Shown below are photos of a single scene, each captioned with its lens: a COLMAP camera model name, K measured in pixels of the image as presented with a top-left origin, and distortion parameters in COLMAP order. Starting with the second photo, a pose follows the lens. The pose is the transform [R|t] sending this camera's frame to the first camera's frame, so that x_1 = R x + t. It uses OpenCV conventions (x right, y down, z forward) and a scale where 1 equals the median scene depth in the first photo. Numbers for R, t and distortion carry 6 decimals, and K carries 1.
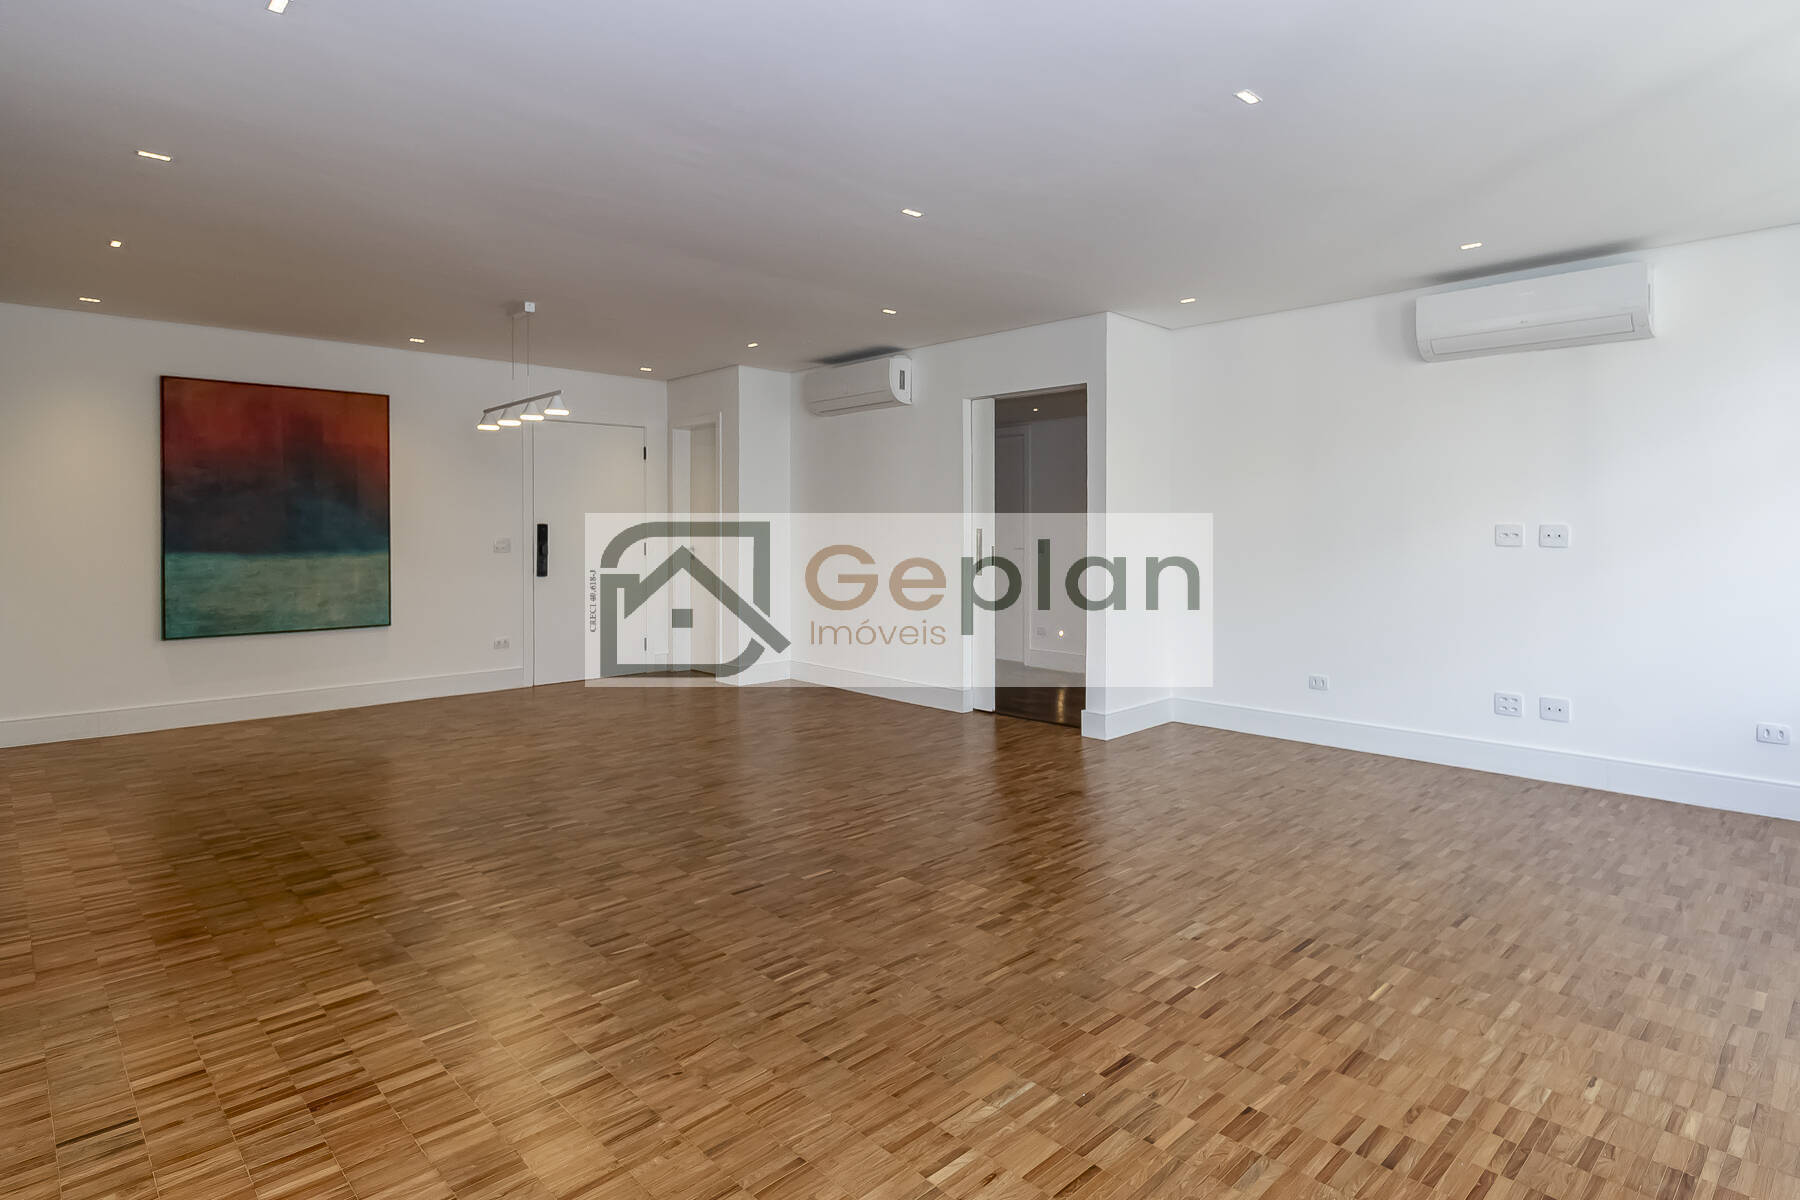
lens RADIAL K [[923.2, 0, 964.0], [0, 923.2, 546.7], [0, 0, 1]] dist [-0.002255, -0.001424]
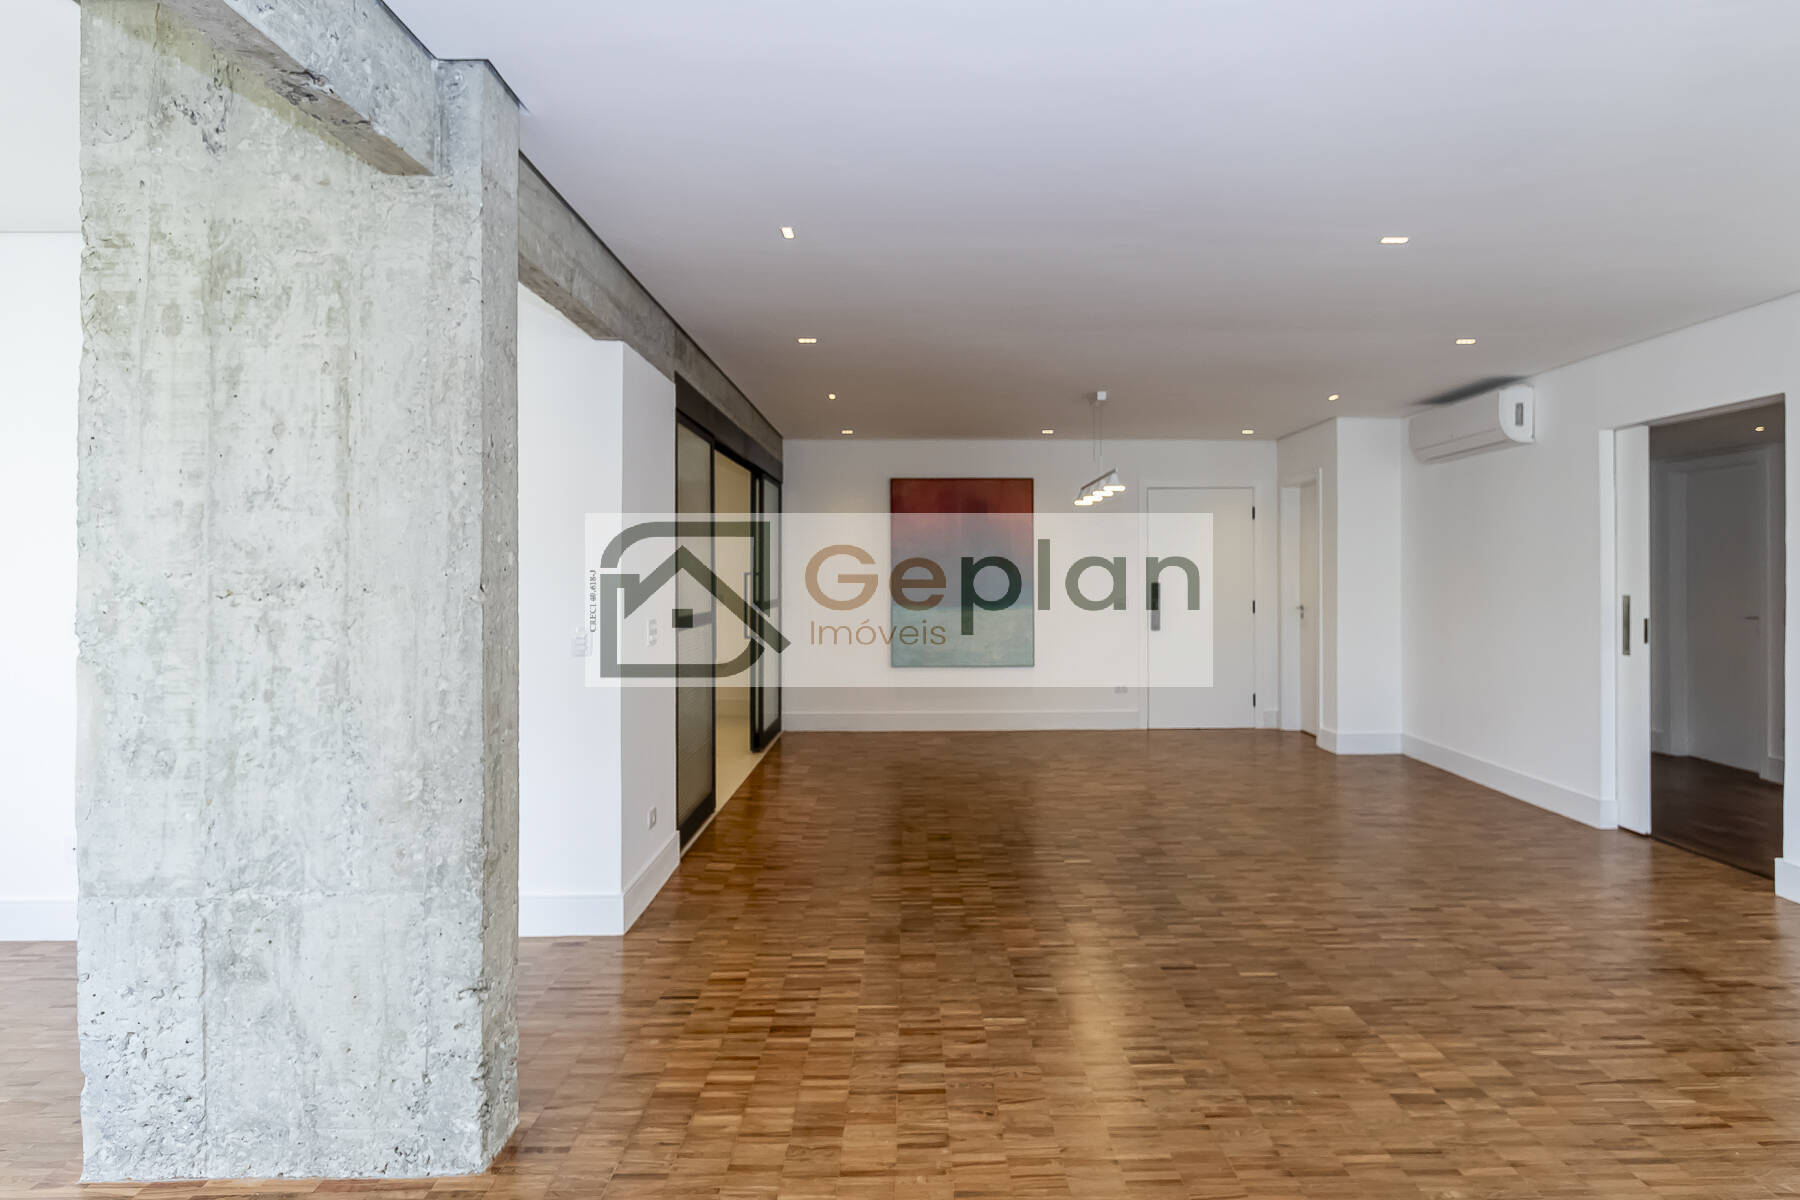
lens RADIAL K [[903.0, 0, 945.3], [0, 903.0, 579.9], [0, 0, 1]] dist [0.001206, -0.002702]
pose [[0.725774, 0.003422, -0.687925, 0.225119], [-0.014134, 0.999851, -0.009937, -0.030341], [0.687788, 0.016935, 0.725714, 0.101004]]
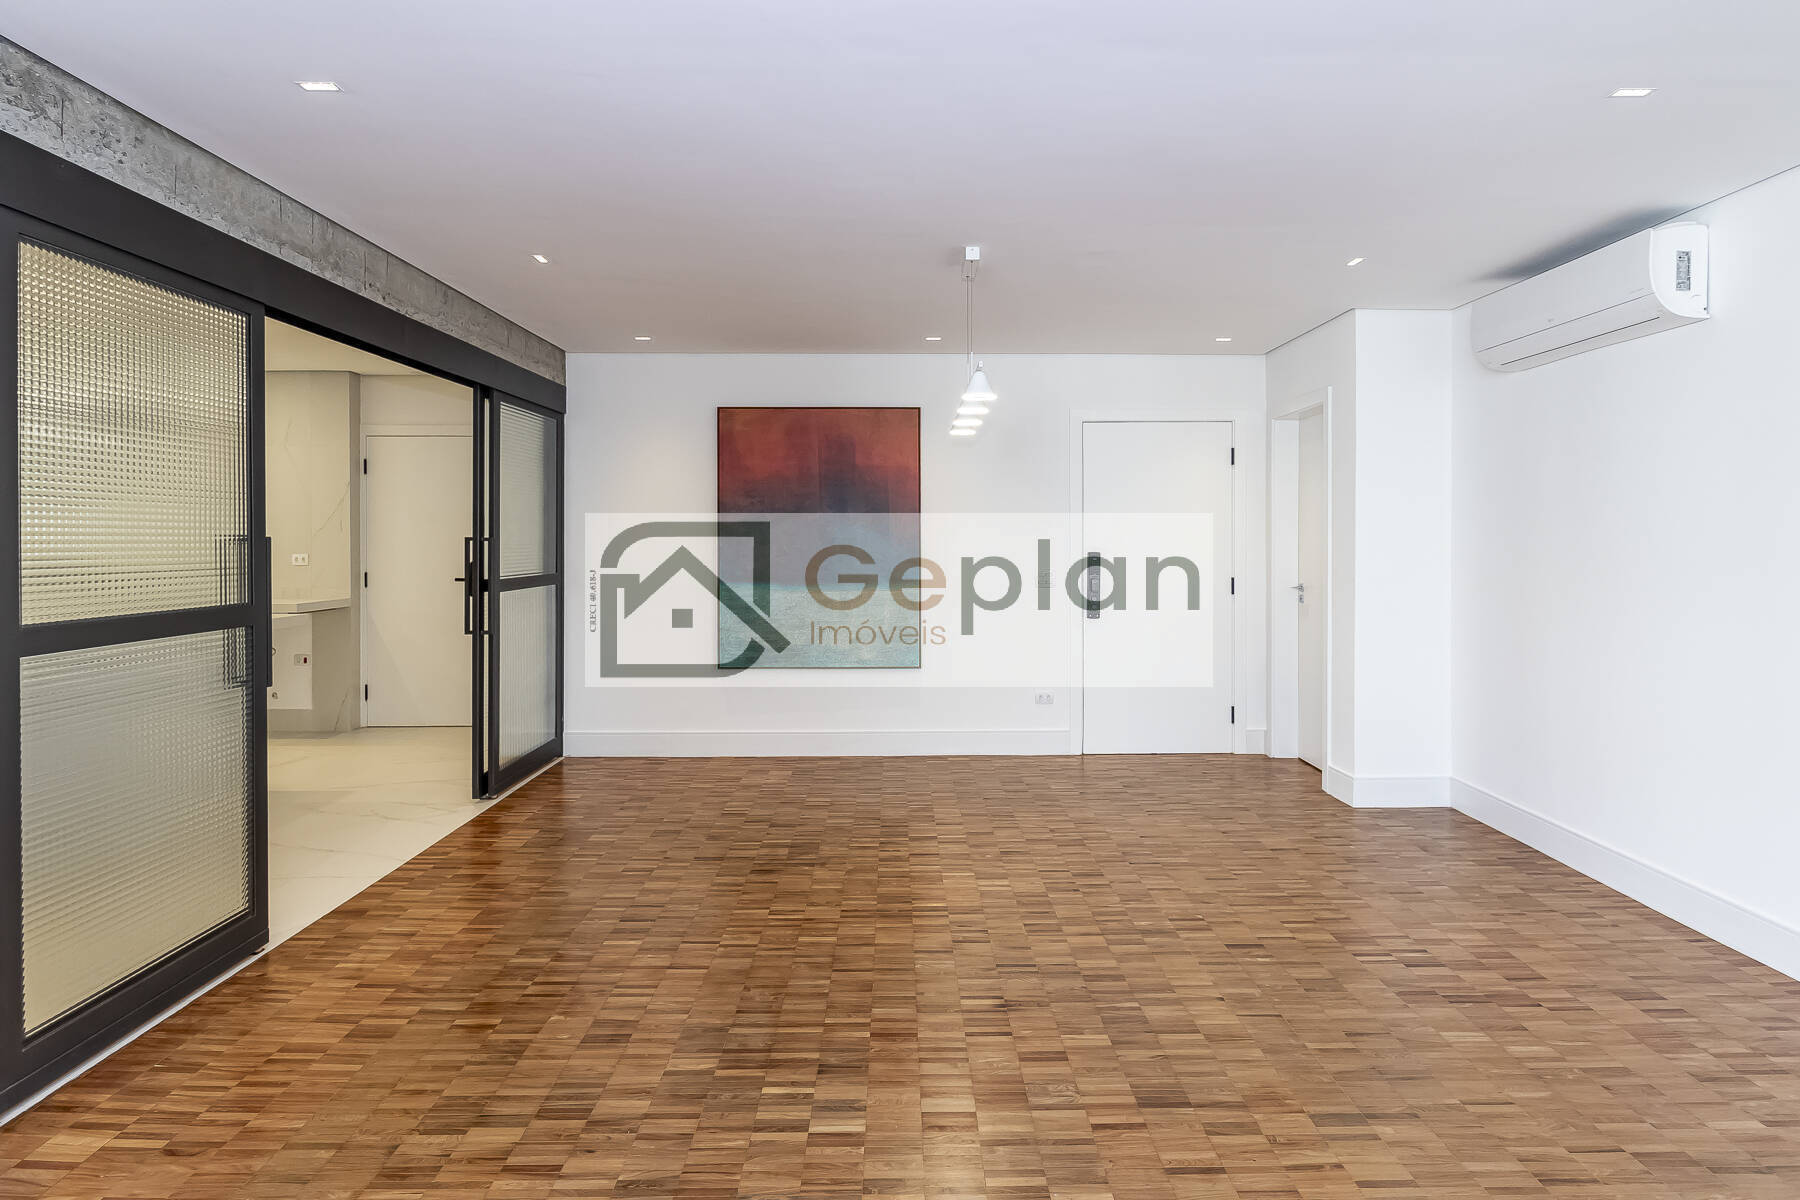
lens RADIAL K [[923.2, 0, 886.8], [0, 923.2, 545.9], [0, 0, 1]] dist [-0.002255, -0.001424]
pose [[0.696464, 0.007332, -0.717554, -0.020153], [-0.016080, 0.999856, -0.005390, -0.049715], [0.717411, 0.015292, 0.696482, 0.690925]]
